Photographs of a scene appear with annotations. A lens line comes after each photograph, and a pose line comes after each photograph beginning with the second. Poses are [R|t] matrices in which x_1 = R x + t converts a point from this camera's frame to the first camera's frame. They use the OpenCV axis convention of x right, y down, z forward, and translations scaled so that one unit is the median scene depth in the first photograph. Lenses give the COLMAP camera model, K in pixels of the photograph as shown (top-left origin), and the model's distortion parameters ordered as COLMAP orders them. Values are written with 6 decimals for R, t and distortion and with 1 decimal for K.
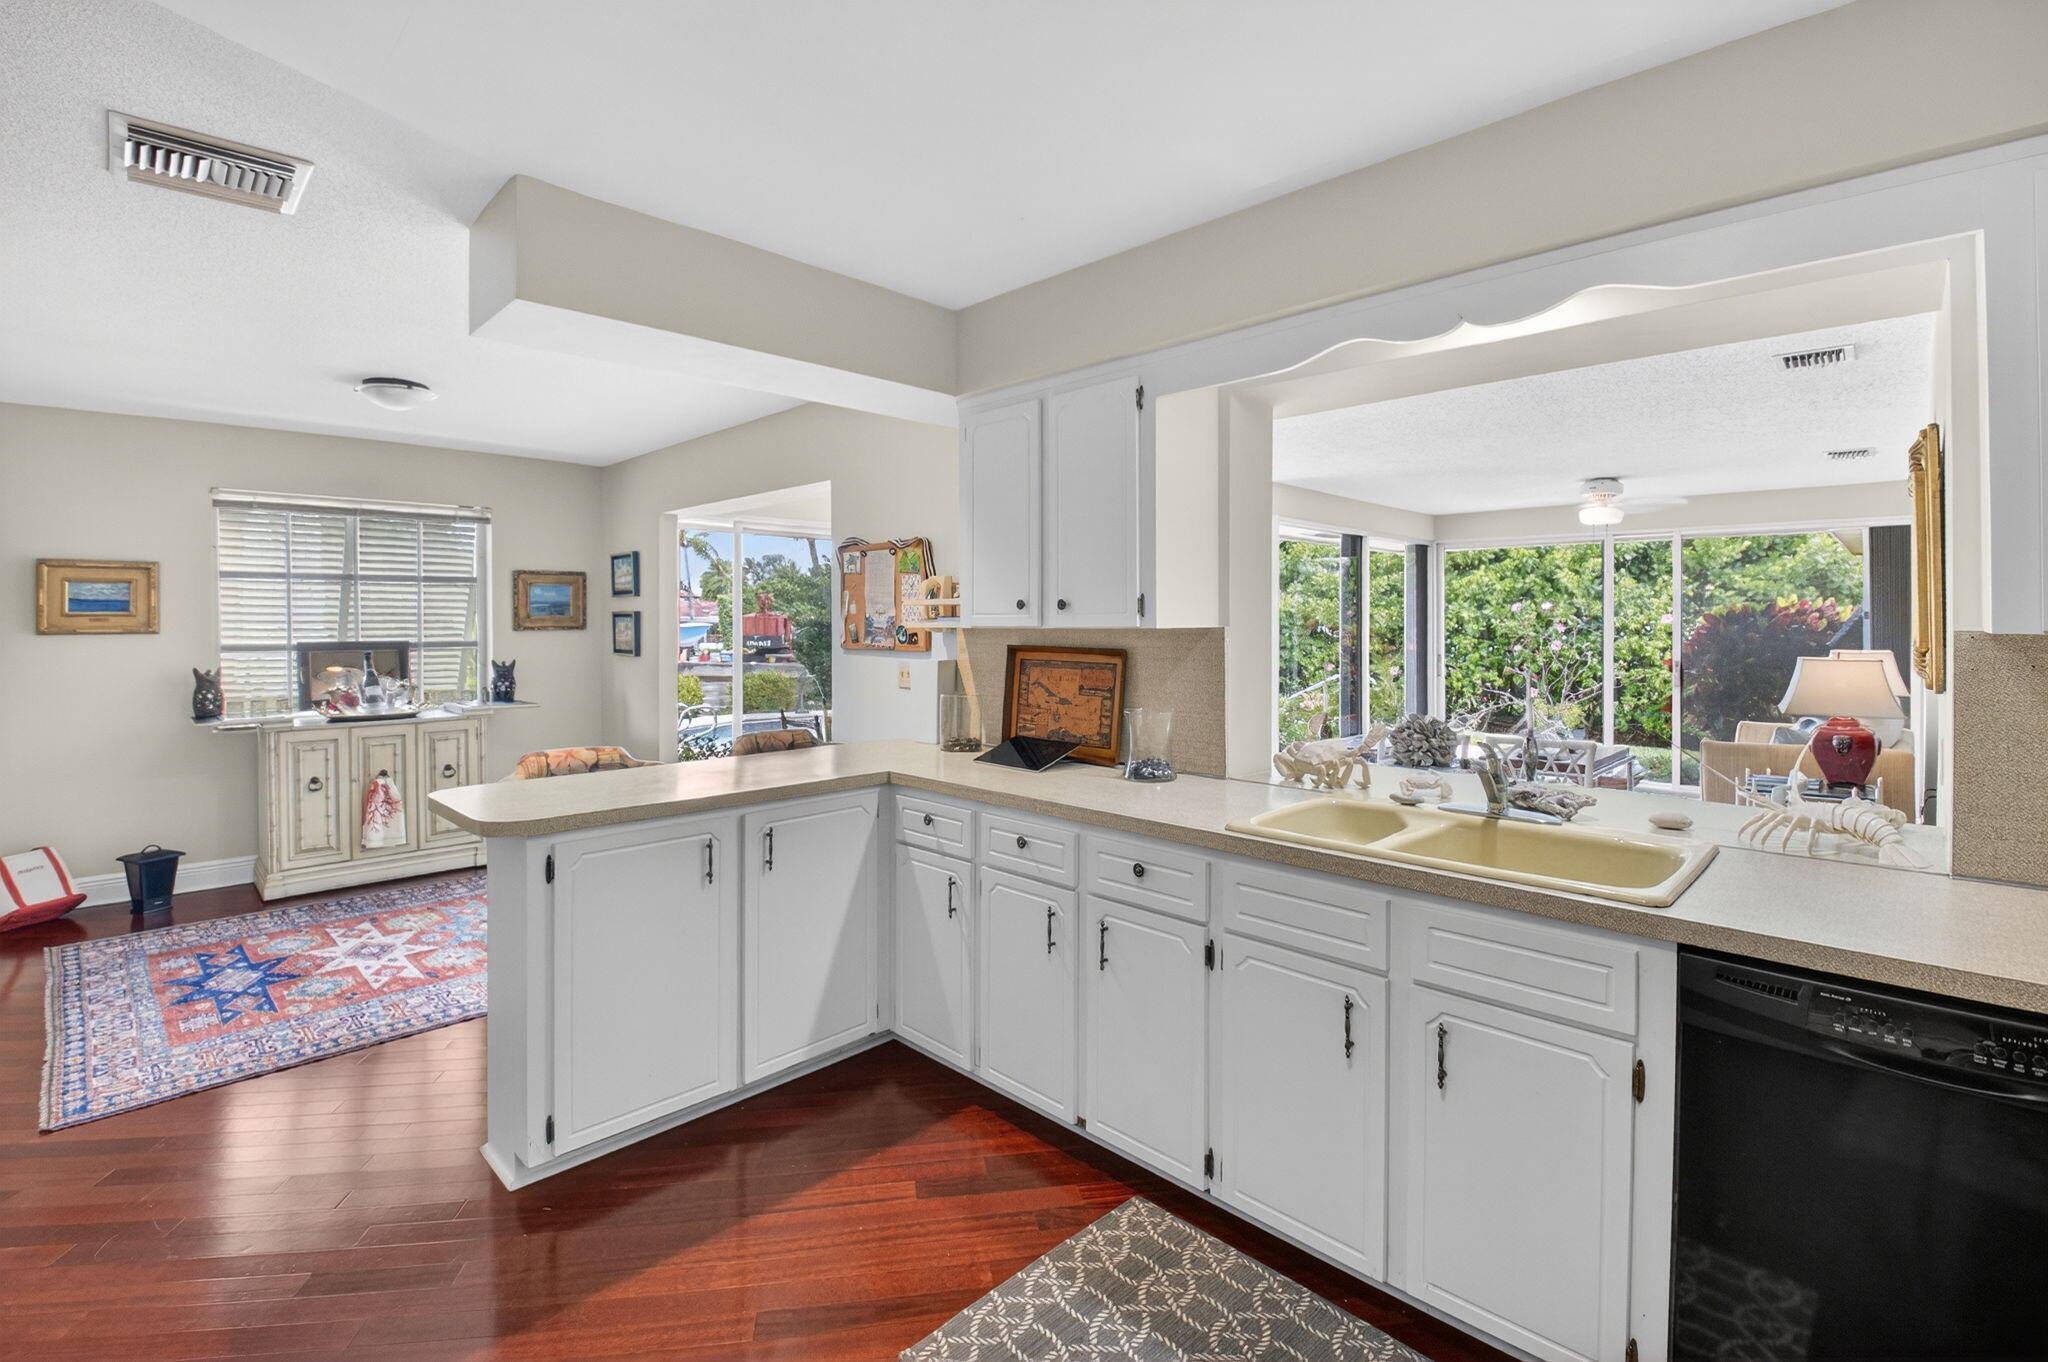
lens RADIAL K [[920.7, 0, 1019.0], [0, 920.7, 615.2], [0, 0, 1]] dist [0.000272, -0.016978]
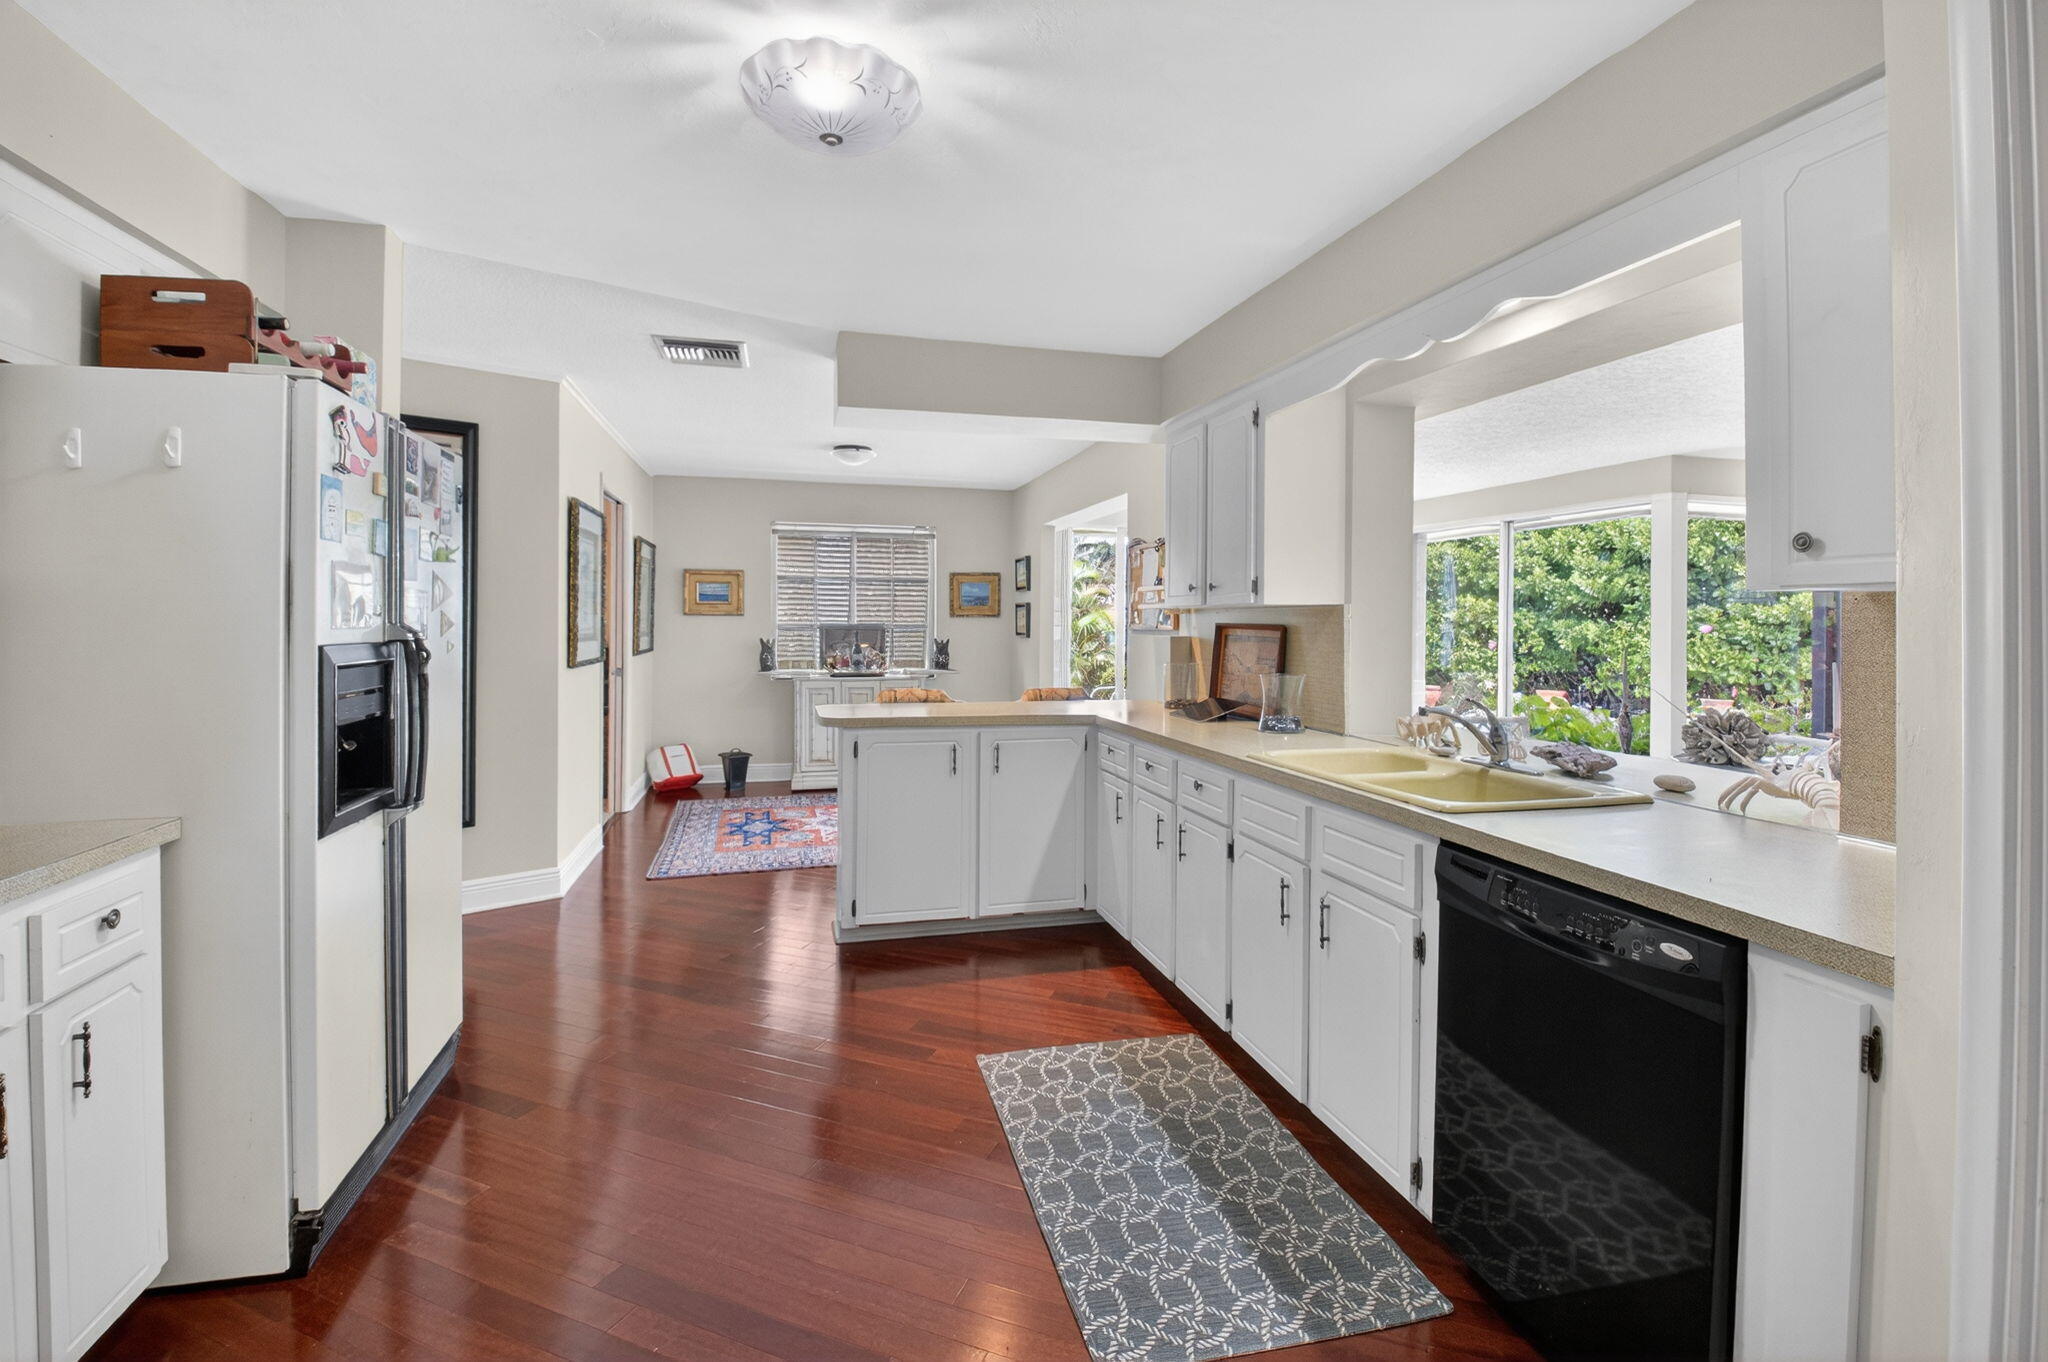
lens RADIAL K [[920.7, 0, 1019.0], [0, 920.7, 615.2], [0, 0, 1]] dist [0.000272, -0.016978]
pose [[0.857740, 0.004053, -0.514067, 0.417761], [-0.004896, 0.999988, -0.000284, 0.025050], [0.514060, 0.002760, 0.857750, -0.186184]]
